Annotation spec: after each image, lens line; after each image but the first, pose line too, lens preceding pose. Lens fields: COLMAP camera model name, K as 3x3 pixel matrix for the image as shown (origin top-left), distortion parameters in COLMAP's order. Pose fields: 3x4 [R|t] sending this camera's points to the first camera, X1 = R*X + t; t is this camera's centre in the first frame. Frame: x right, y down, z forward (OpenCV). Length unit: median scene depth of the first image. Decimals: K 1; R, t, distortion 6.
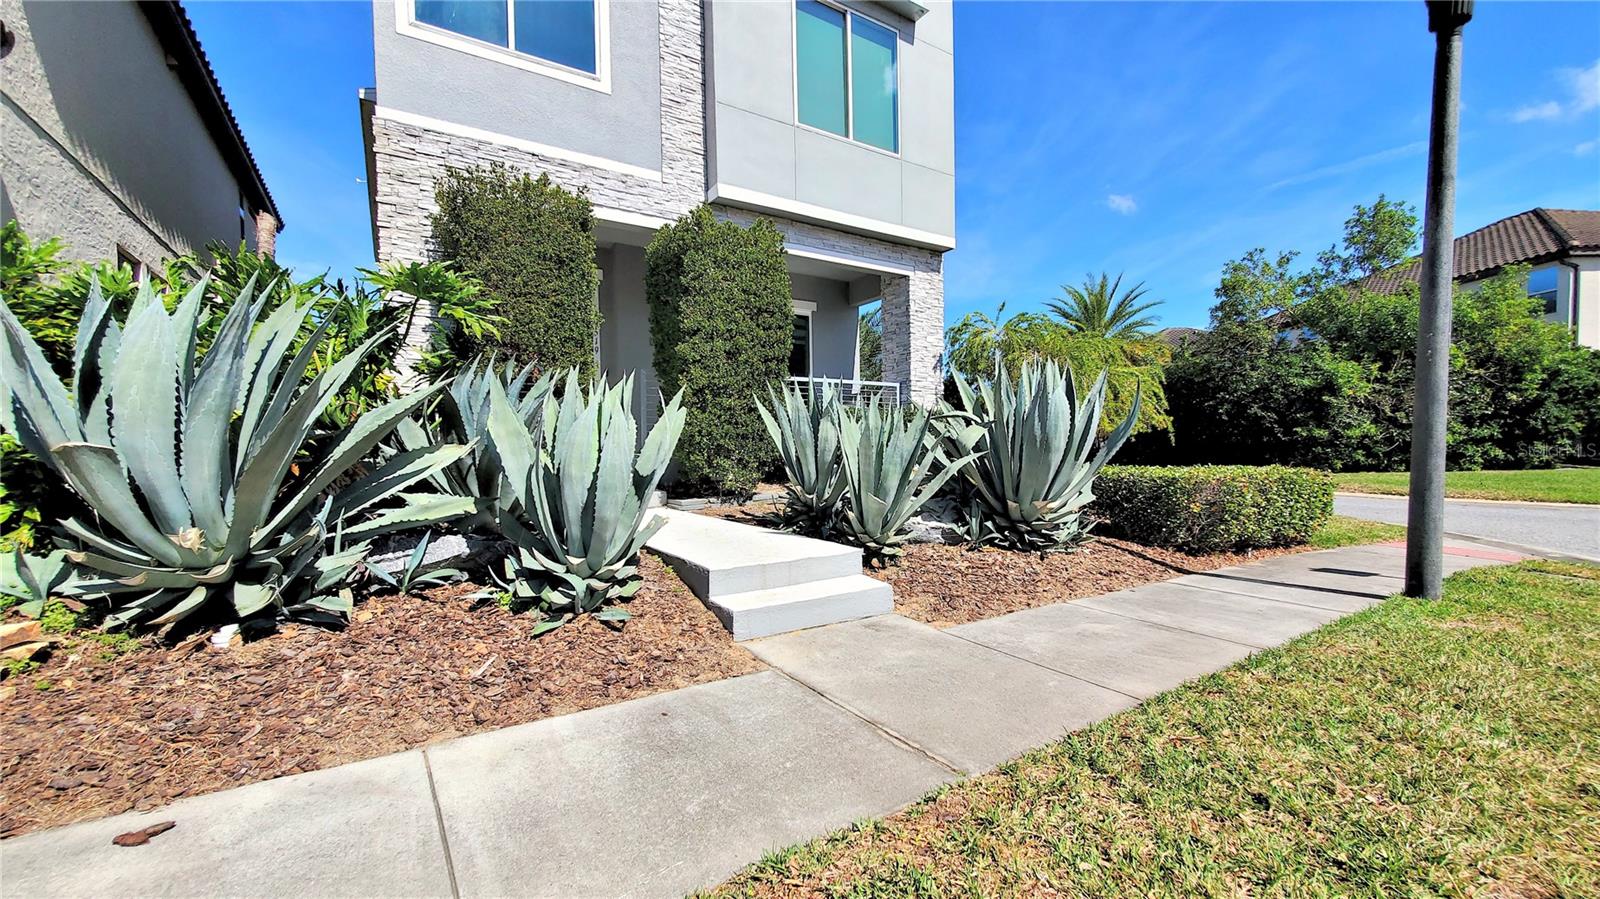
lens RADIAL K [[638.1, 0, 826.2], [0, 638.1, 452.2], [0, 0, 1]] dist [0.007725, -0.002512]
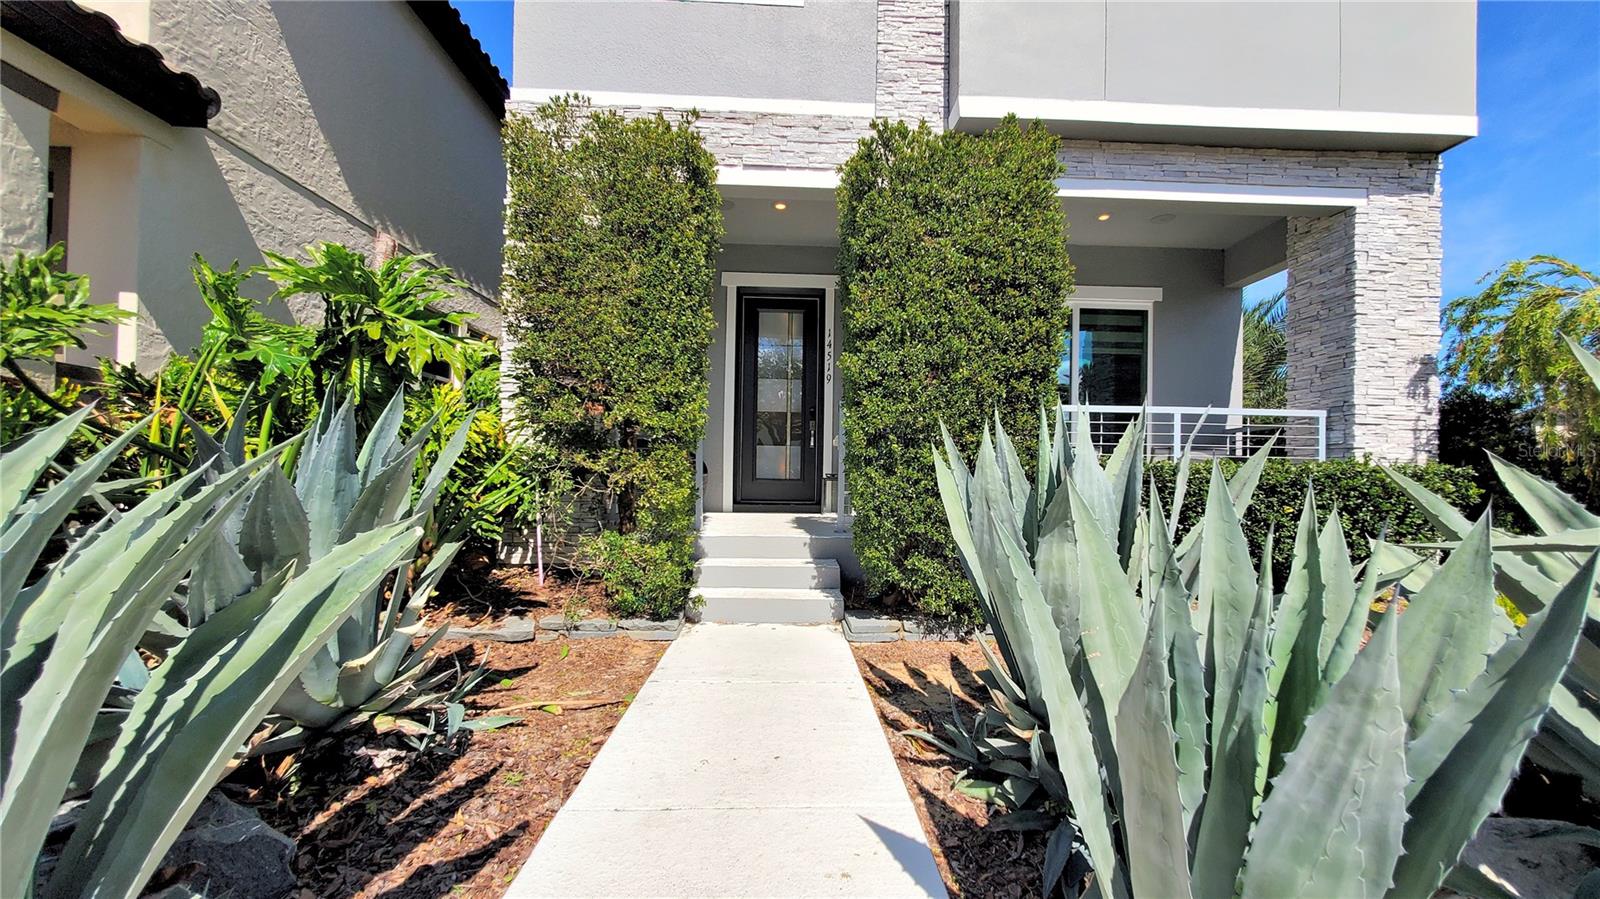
lens RADIAL K [[638.1, 0, 814.4], [0, 638.1, 465.5], [0, 0, 1]] dist [0.007725, -0.002512]
pose [[0.850808, 0.018388, -0.525155, 0.039614], [-0.034354, 0.999196, -0.020671, -0.045577], [0.524353, 0.035628, 0.850756, 0.392901]]
